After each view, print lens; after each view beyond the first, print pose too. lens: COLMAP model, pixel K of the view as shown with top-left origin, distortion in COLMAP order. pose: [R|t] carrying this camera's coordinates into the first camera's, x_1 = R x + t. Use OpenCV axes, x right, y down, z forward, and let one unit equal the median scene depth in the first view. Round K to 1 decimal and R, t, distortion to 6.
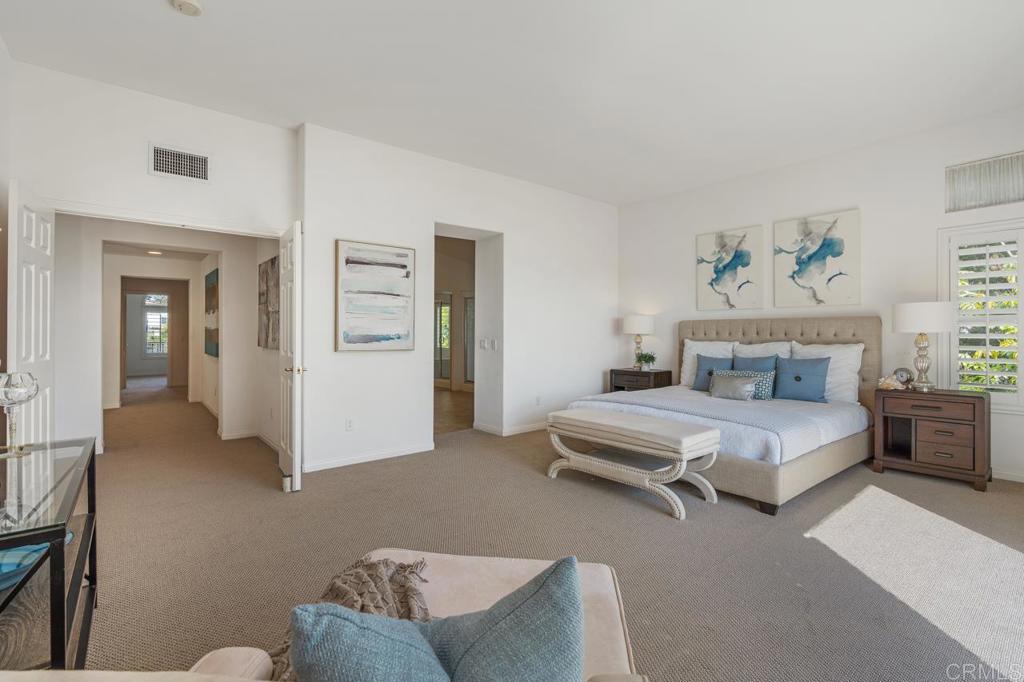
lens RADIAL K [[472.0, 0, 515.6], [0, 472.0, 335.3], [0, 0, 1]] dist [-0.000830, -0.000094]
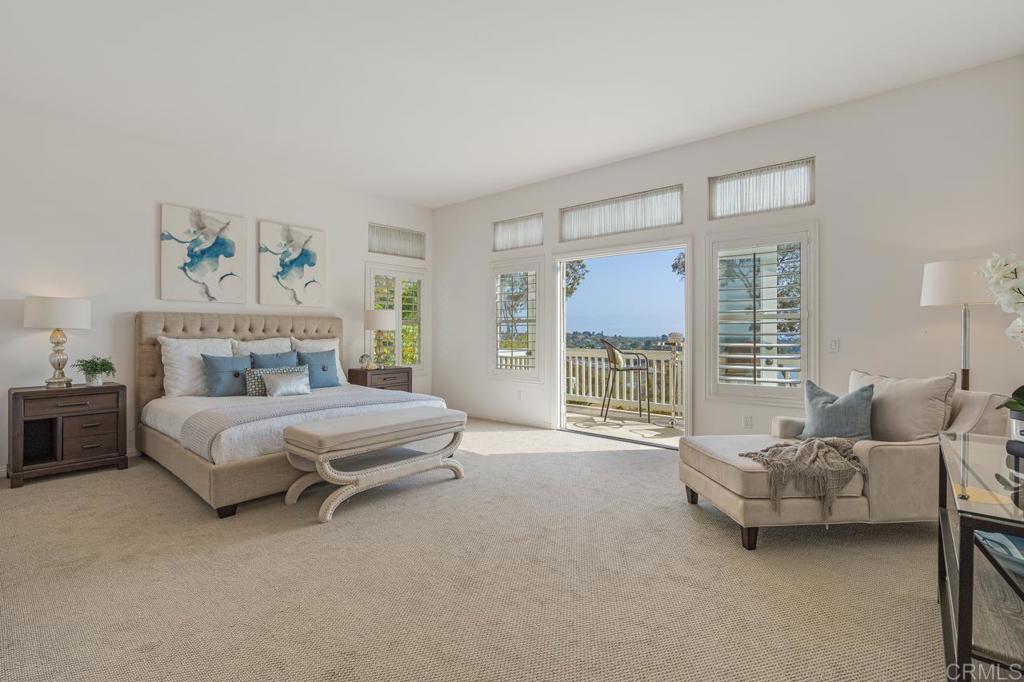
lens RADIAL K [[472.0, 0, 515.6], [0, 472.0, 335.3], [0, 0, 1]] dist [-0.000830, -0.000094]
pose [[-0.171031, -0.005723, 0.985249, -0.514424], [-0.001843, 0.999983, 0.005488, 0.001179], [-0.985264, -0.000877, -0.171039, 0.600587]]
